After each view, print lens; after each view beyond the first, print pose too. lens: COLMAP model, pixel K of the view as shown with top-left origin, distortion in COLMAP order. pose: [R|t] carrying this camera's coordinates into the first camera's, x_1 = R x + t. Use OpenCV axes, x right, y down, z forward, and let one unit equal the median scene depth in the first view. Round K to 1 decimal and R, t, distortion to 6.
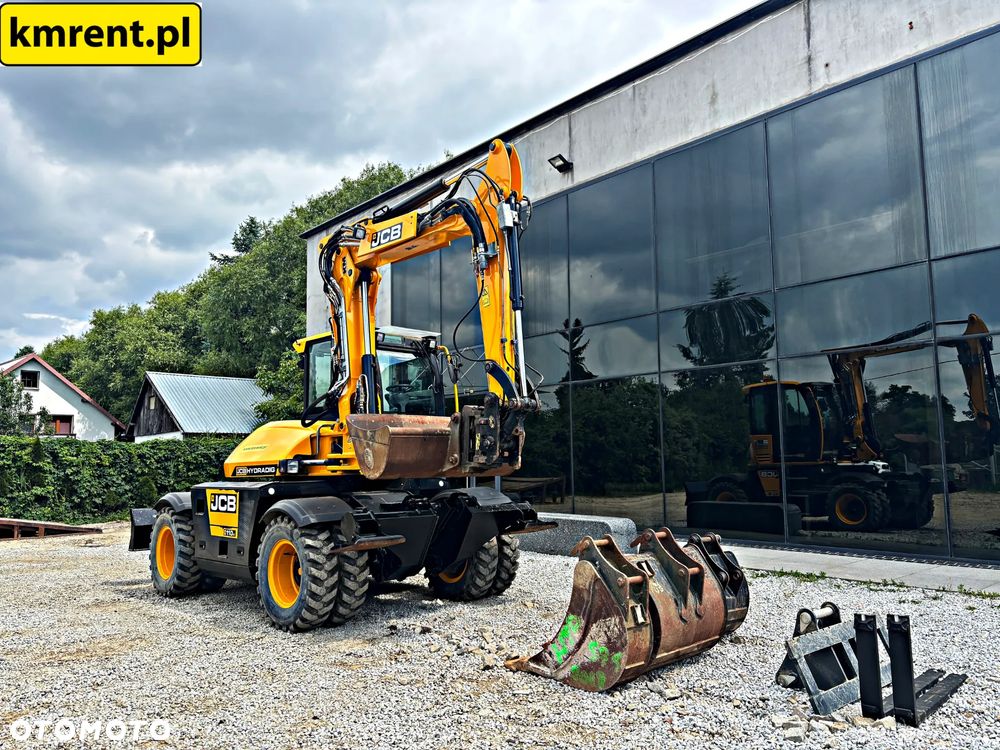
lens RADIAL K [[763.1, 0, 500.0], [0, 763.1, 375.0], [0, 0, 1]] dist [0.023580, -0.013488]
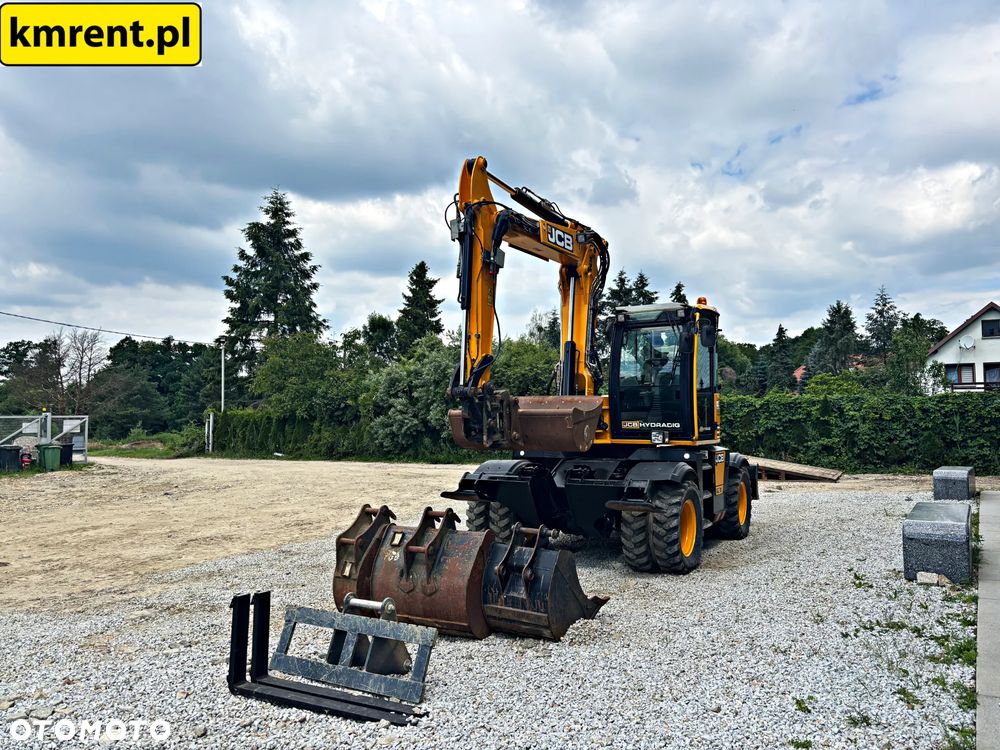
lens RADIAL K [[750.9, 0, 500.1], [0, 750.9, 388.2], [0, 0, 1]] dist [0.059219, -0.078149]
pose [[0.293730, -0.030603, -0.955398, 0.609316], [0.115770, 0.993269, 0.003776, 0.019170], [0.948852, -0.111716, 0.295296, 0.380859]]
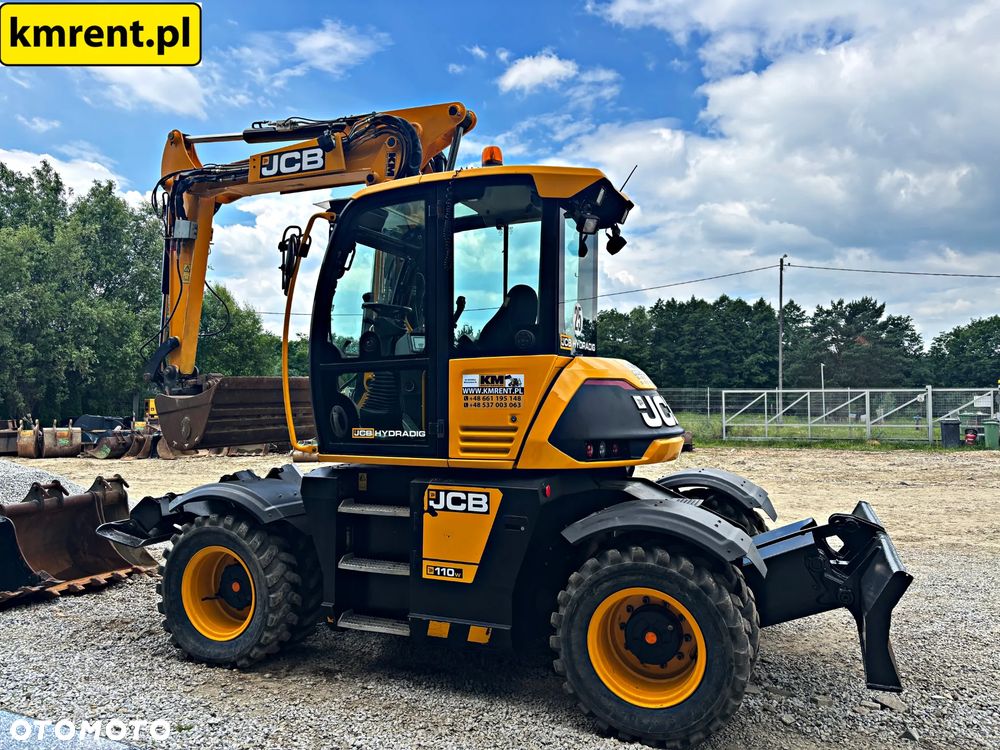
lens RADIAL K [[763.1, 0, 500.0], [0, 763.1, 375.0], [0, 0, 1]] dist [0.023580, -0.013488]
pose [[-0.912391, 0.002550, -0.409312, 0.022587], [0.059842, 0.990067, -0.127225, 0.113382], [0.404922, -0.140574, -0.903481, 1.200576]]
